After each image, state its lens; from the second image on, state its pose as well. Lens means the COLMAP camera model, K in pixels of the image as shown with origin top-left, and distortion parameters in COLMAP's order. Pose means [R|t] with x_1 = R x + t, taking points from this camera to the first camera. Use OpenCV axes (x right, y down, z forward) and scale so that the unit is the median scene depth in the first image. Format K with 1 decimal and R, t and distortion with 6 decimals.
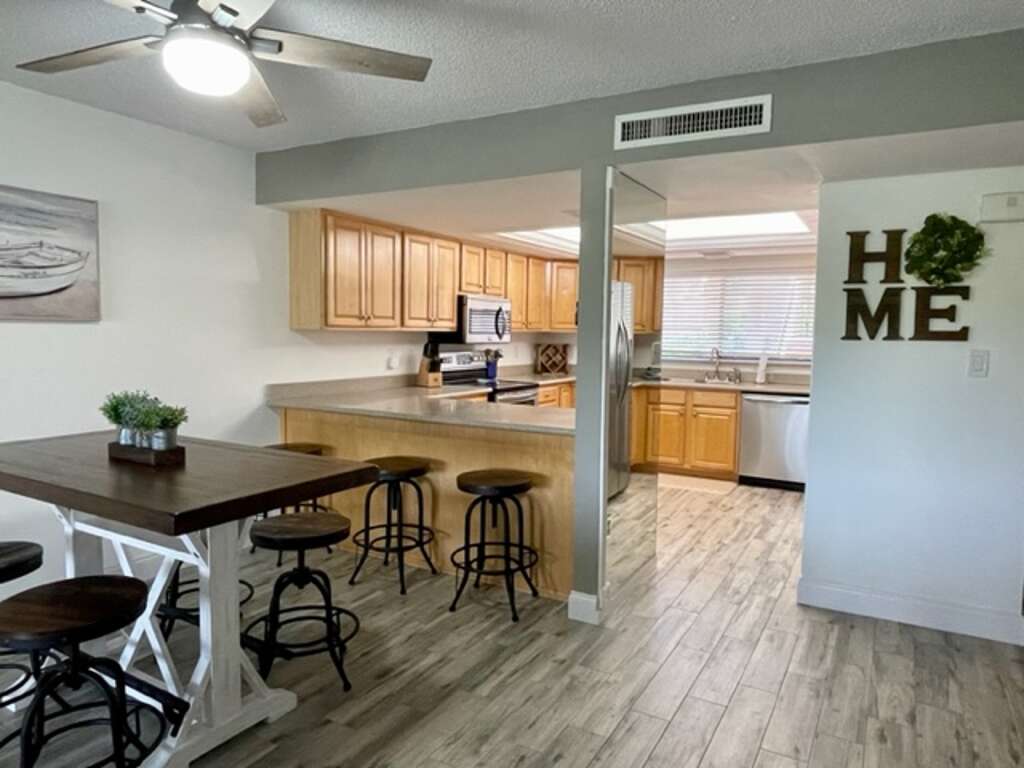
lens RADIAL K [[668.9, 0, 504.6], [0, 668.9, 384.7], [0, 0, 1]] dist [0.002834, -0.043497]
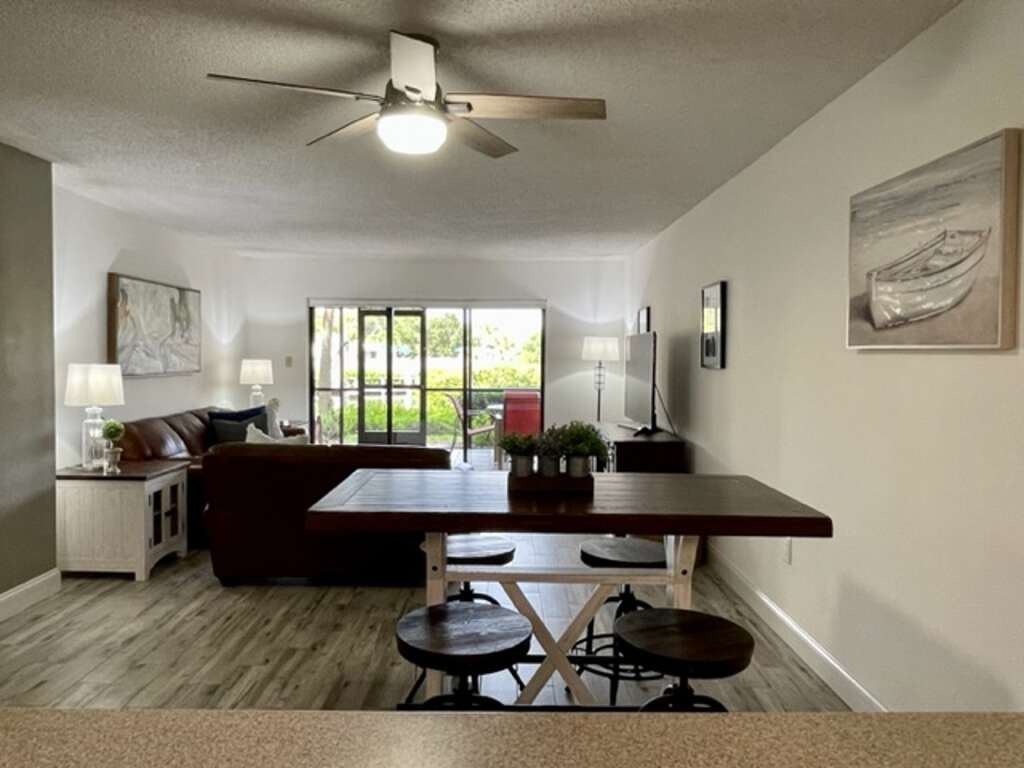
lens RADIAL K [[748.3, 0, 512.0], [0, 748.3, 384.0], [0, 0, 1]] dist [-0.002517, -0.002787]
pose [[-0.856810, -0.000566, -0.515632, 0.052760], [-0.062667, 0.992701, 0.103042, -0.109314], [0.511810, 0.120601, -0.850592, 1.370699]]
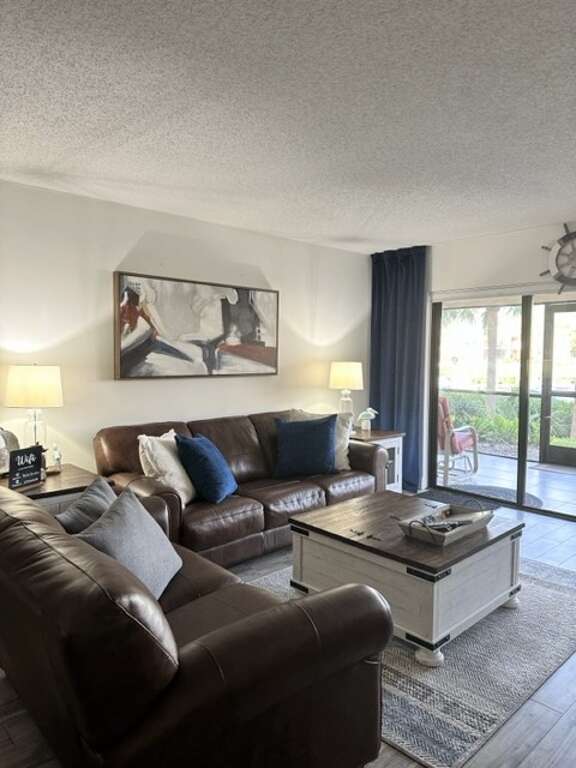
lens RADIAL K [[521.0, 0, 288.0], [0, 521.0, 384.0], [0, 0, 1]] dist [0.114621, -0.198048]
pose [[-0.957577, -0.040115, 0.285371, -0.739434], [-0.000085, 0.990303, 0.138922, -0.044681], [-0.288177, 0.133004, -0.948295, 0.463867]]
